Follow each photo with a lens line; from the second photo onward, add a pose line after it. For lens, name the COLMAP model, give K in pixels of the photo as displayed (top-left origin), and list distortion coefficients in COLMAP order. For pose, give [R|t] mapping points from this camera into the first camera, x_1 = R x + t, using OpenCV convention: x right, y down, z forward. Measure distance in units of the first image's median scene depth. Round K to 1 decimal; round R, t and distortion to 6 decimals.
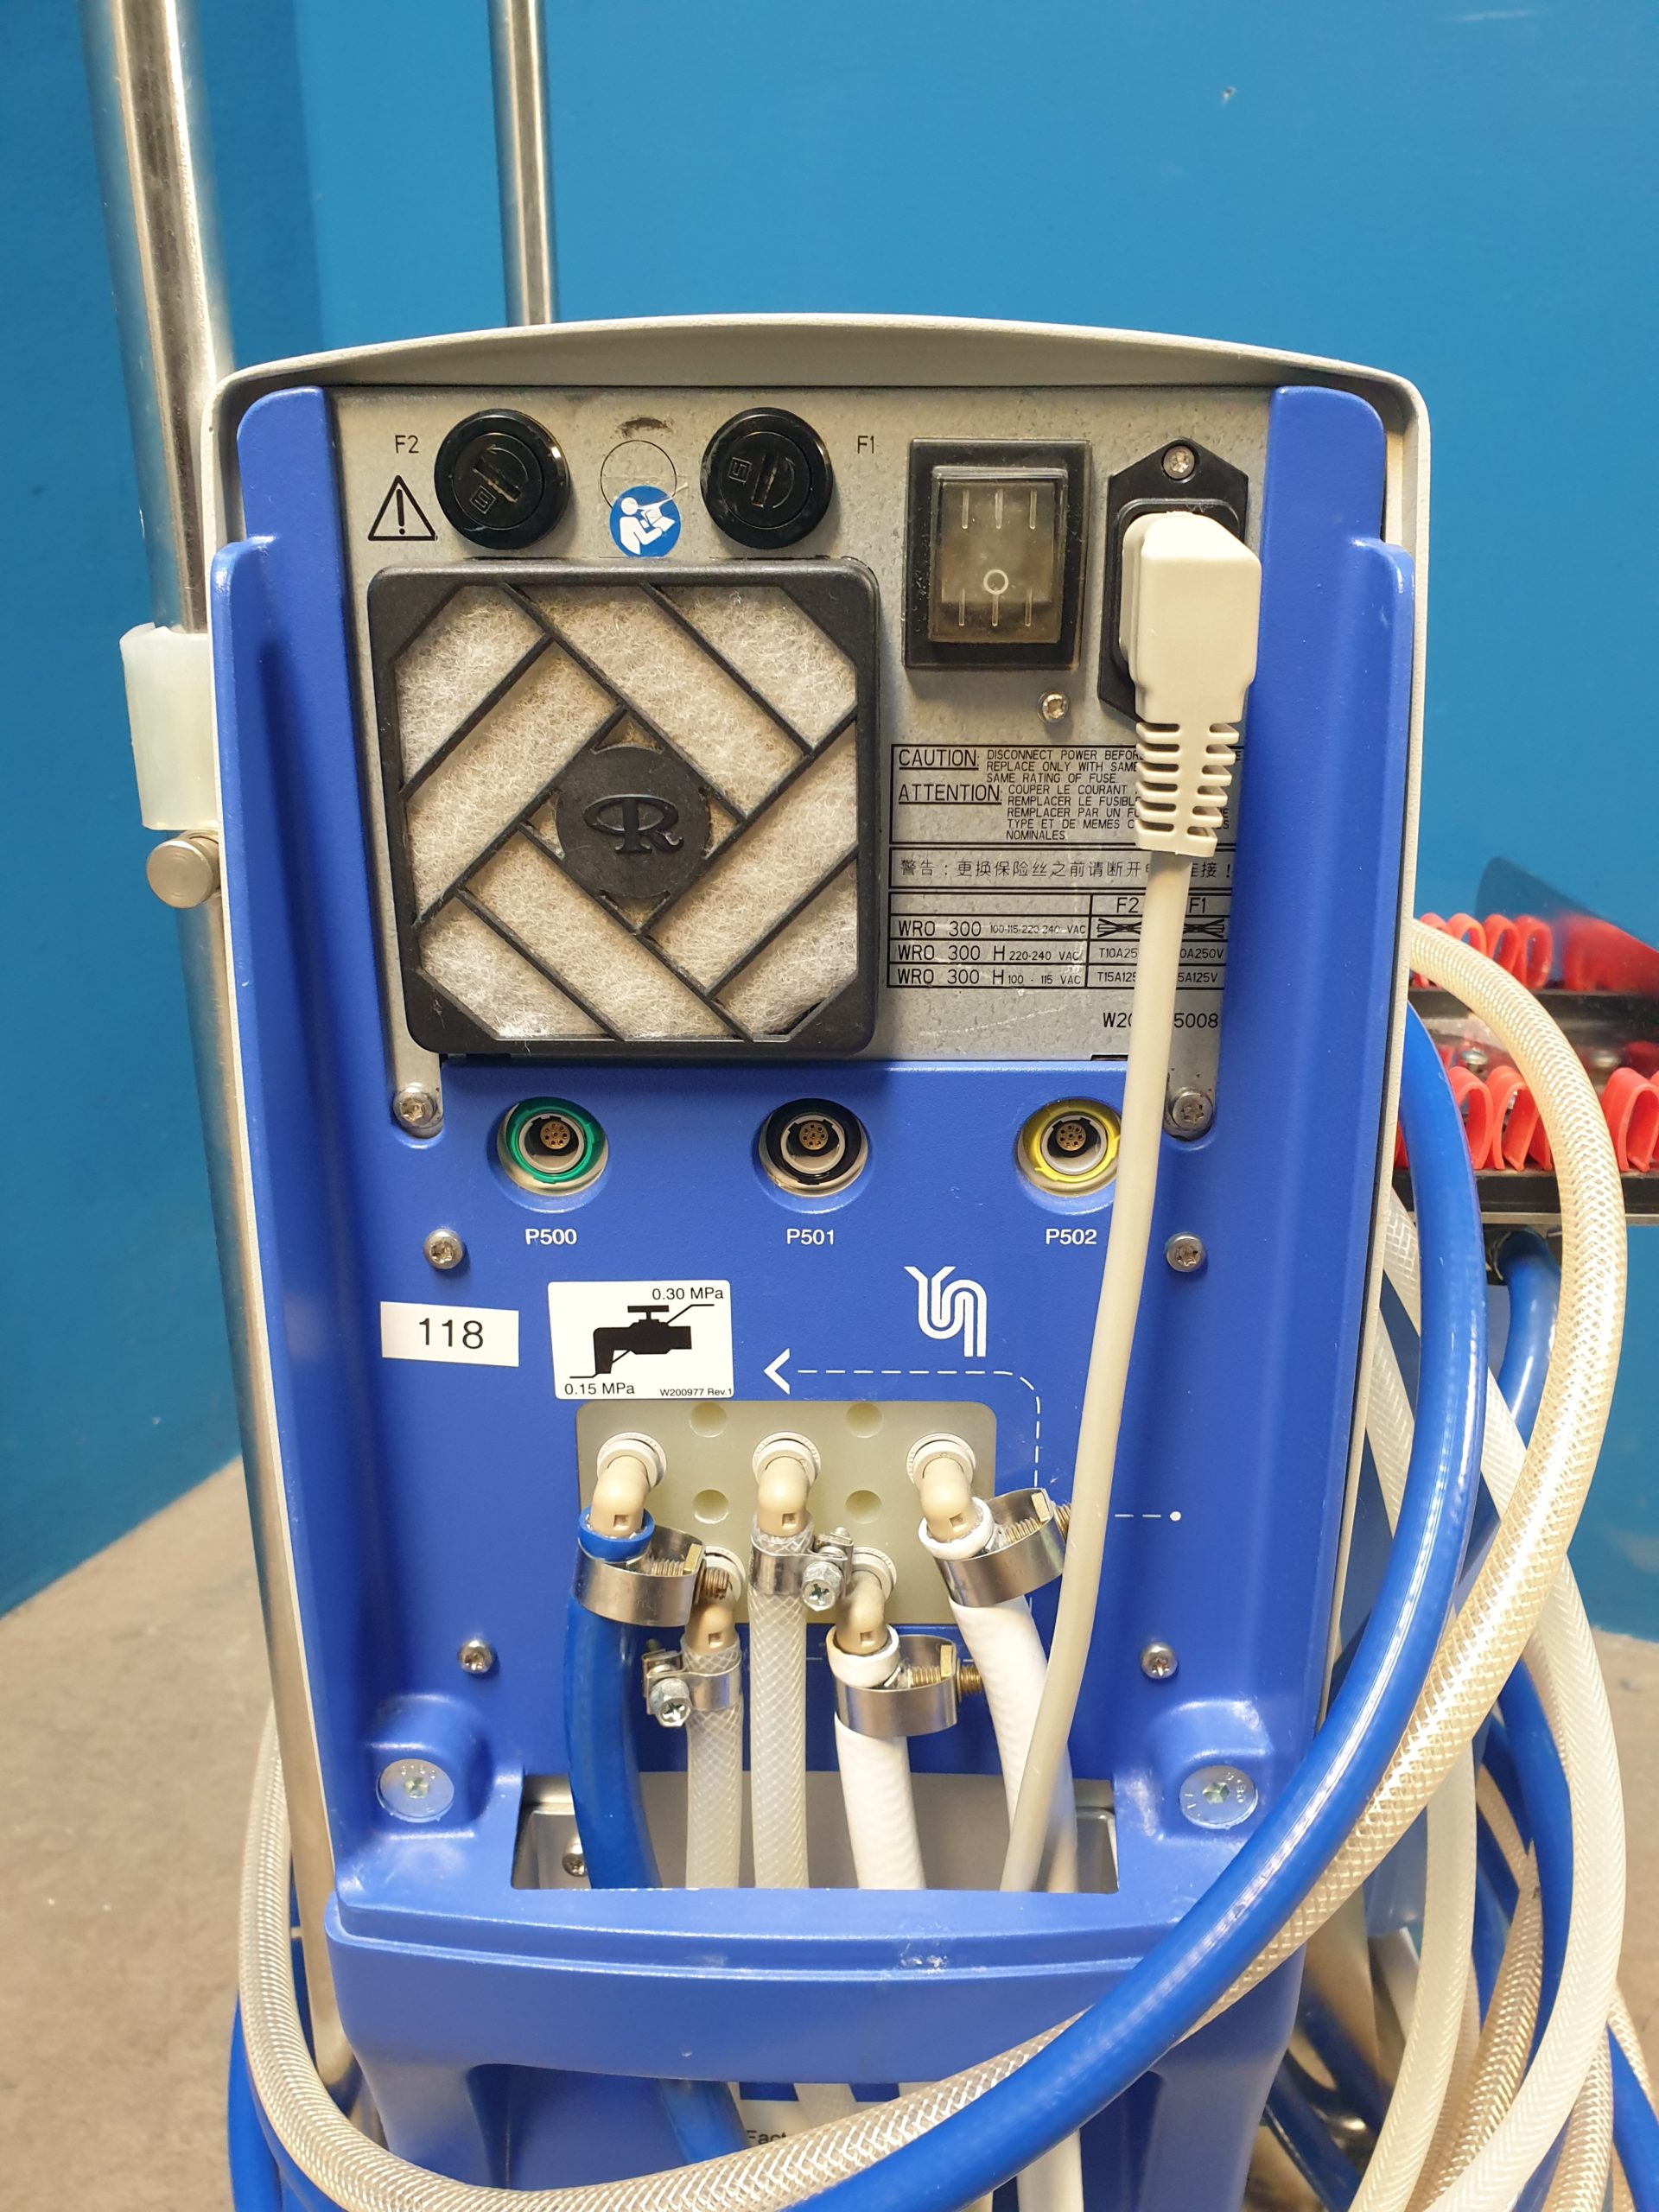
lens RADIAL K [[1759.6, 0, 846.2], [0, 1759.6, 1108.0], [0, 0, 1]] dist [-0.009922, 0.042388]
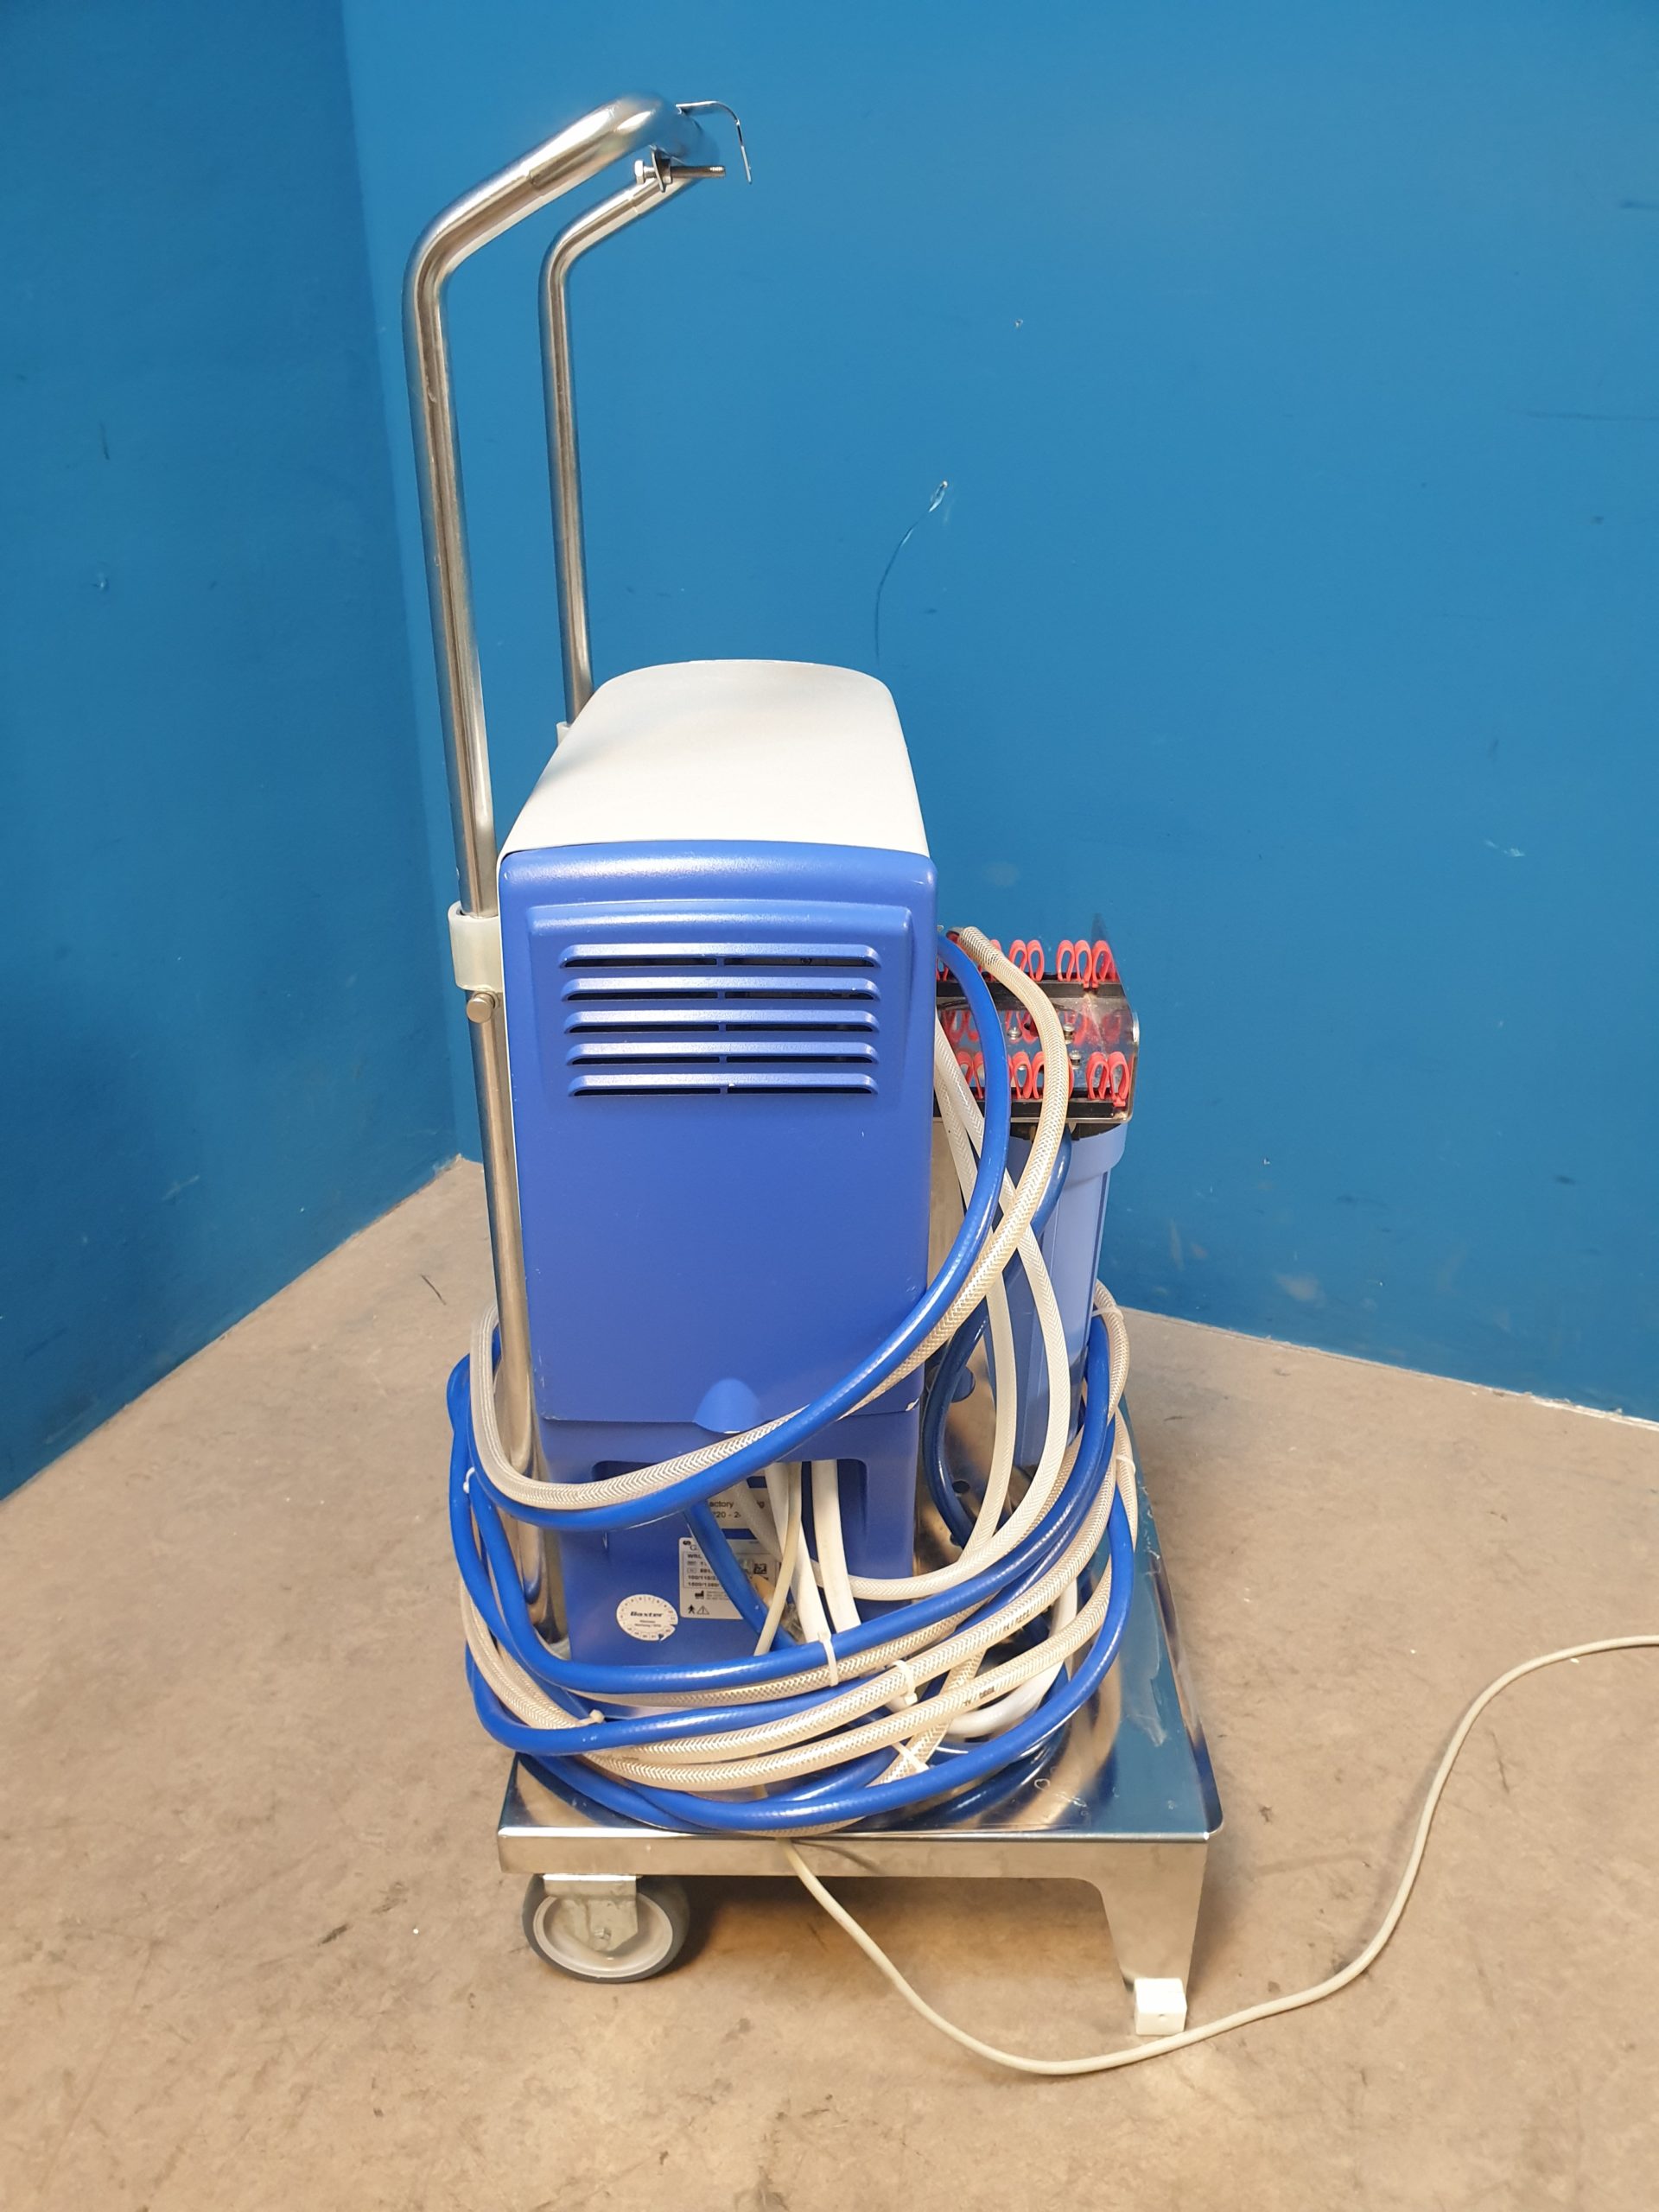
lens RADIAL K [[1759.6, 0, 848.5], [0, 1759.6, 1141.6], [0, 0, 1]] dist [-0.009922, 0.042388]
pose [[0.999829, -0.004259, 0.017978, 0.118961], [0.001652, 0.989780, 0.142595, -0.299667], [-0.018401, -0.142541, 0.989618, -1.541303]]
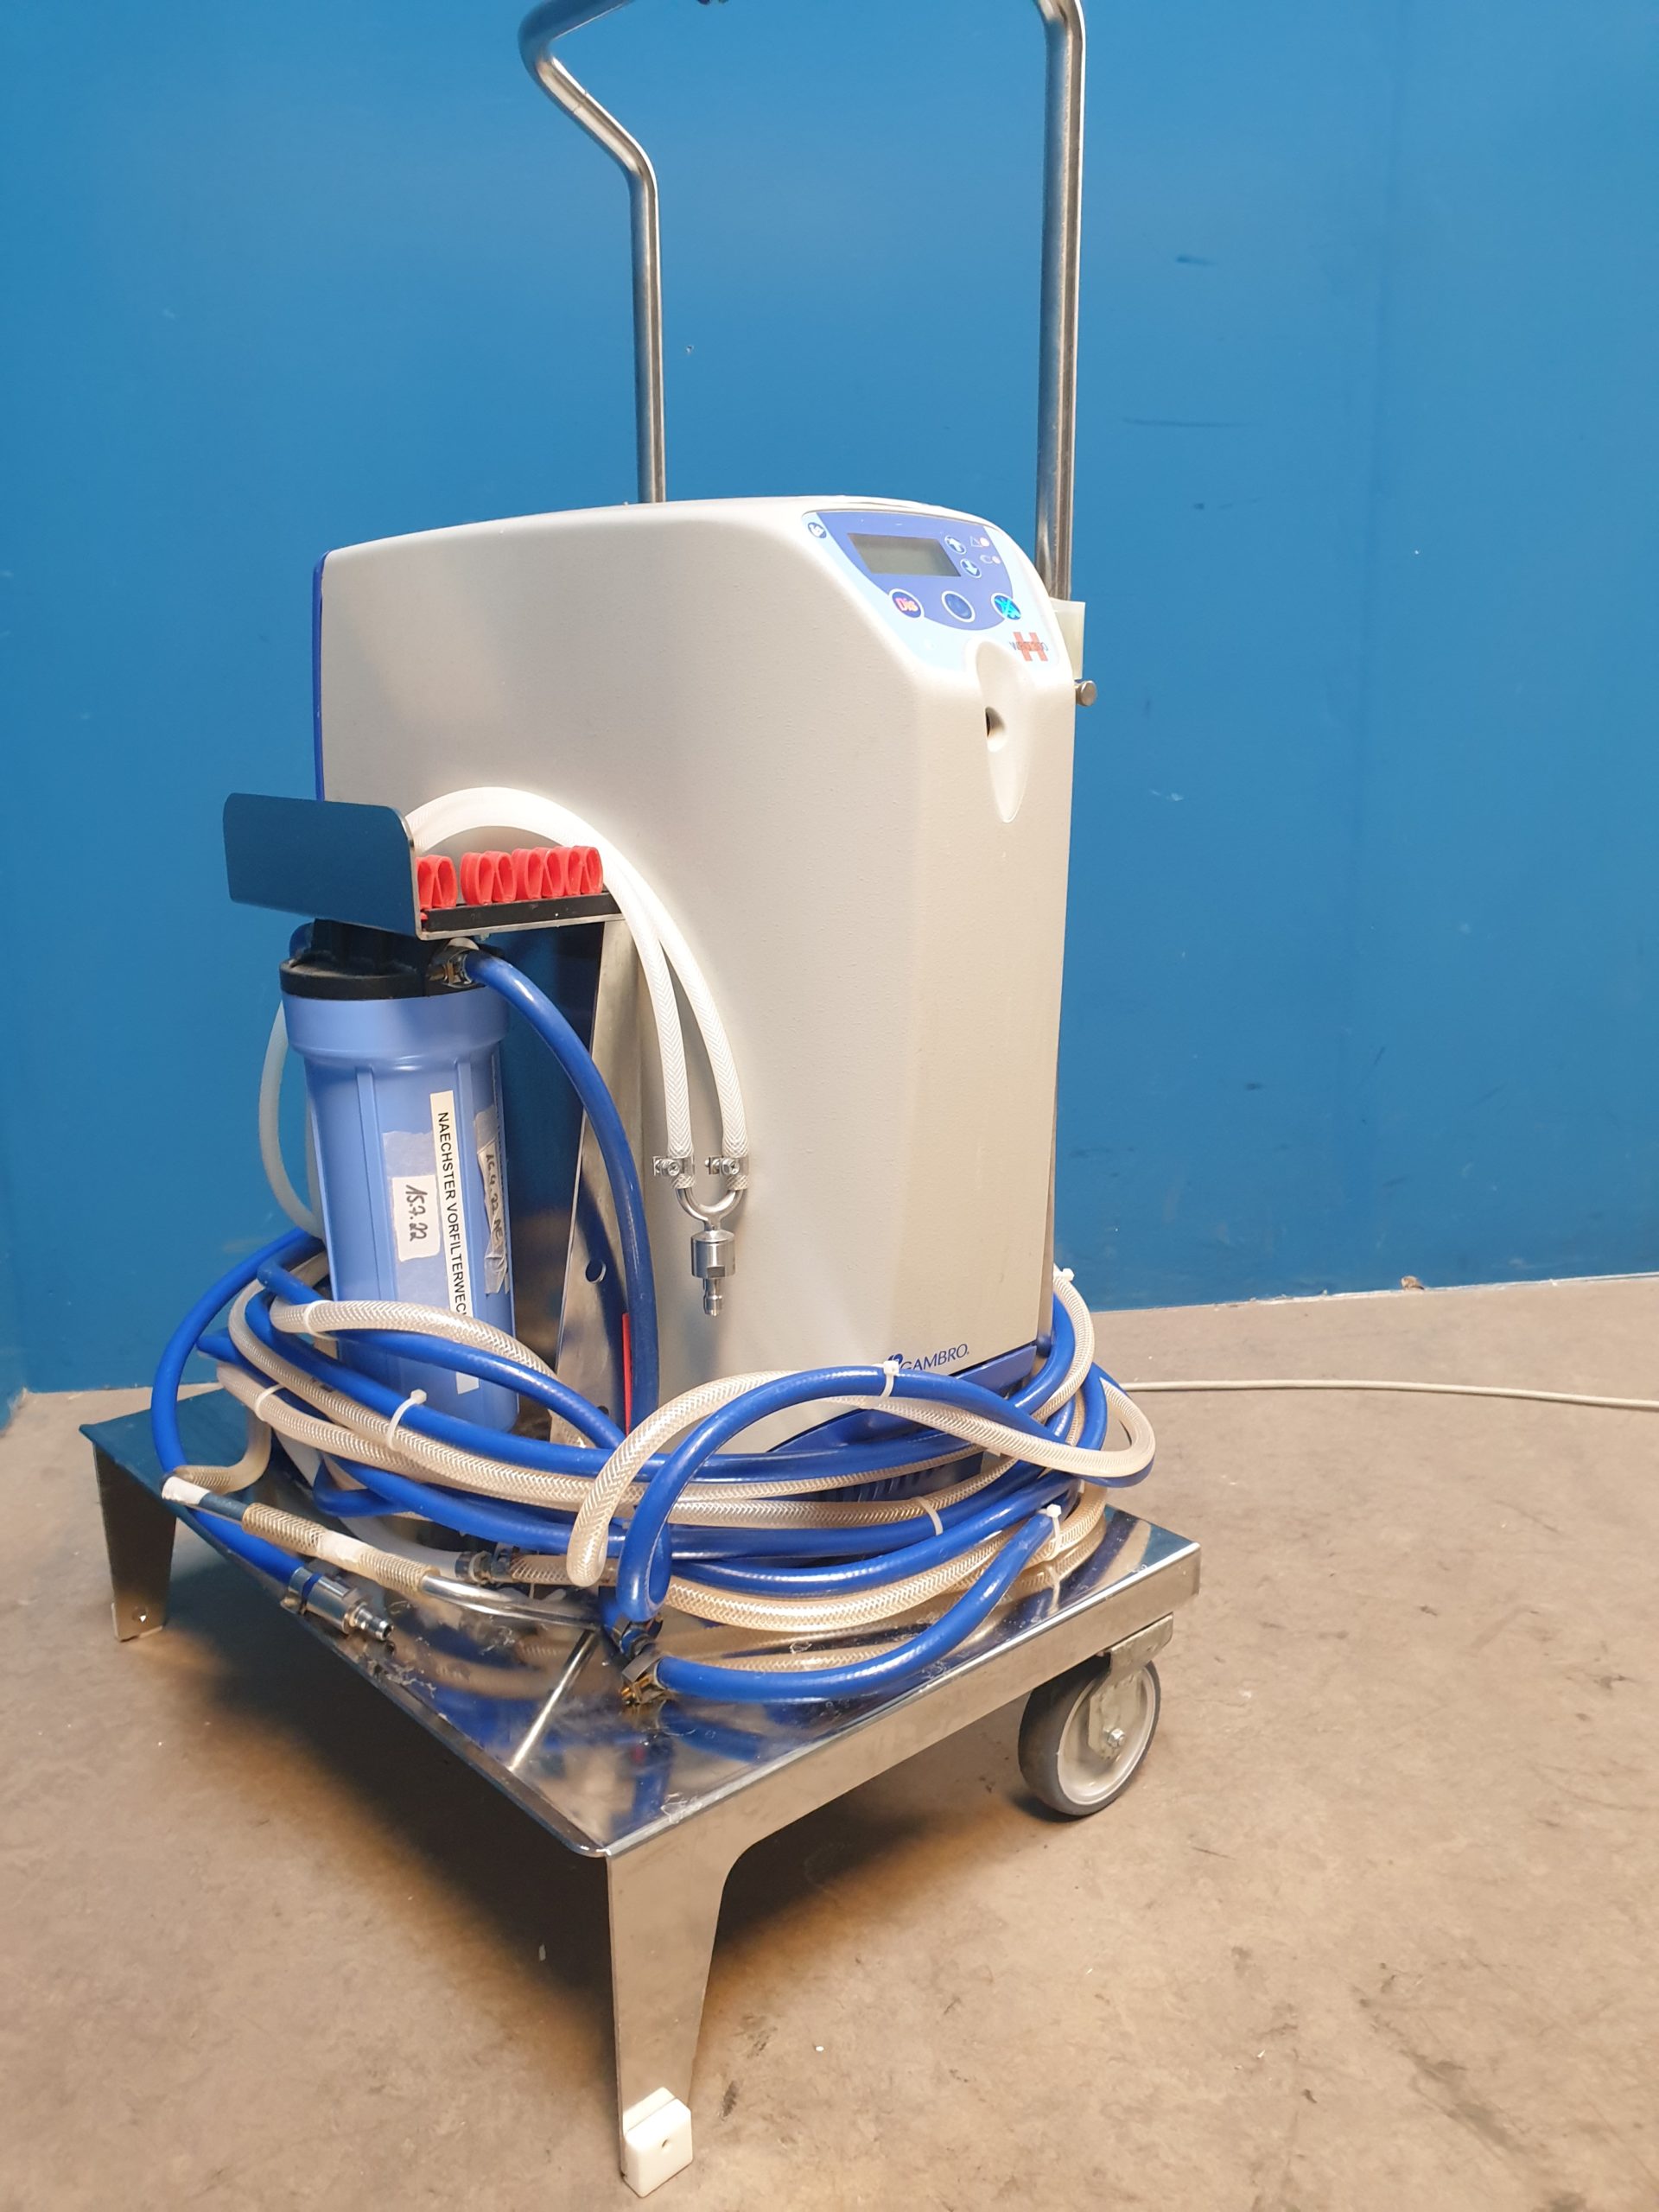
lens RADIAL K [[1759.6, 0, 835.9], [0, 1759.6, 1086.5], [0, 0, 1]] dist [-0.009922, 0.042388]
pose [[0.826680, -0.143942, 0.543949, -1.711207], [0.195377, 0.980007, -0.037597, 0.395243], [-0.527662, 0.137356, 0.838275, -0.749745]]
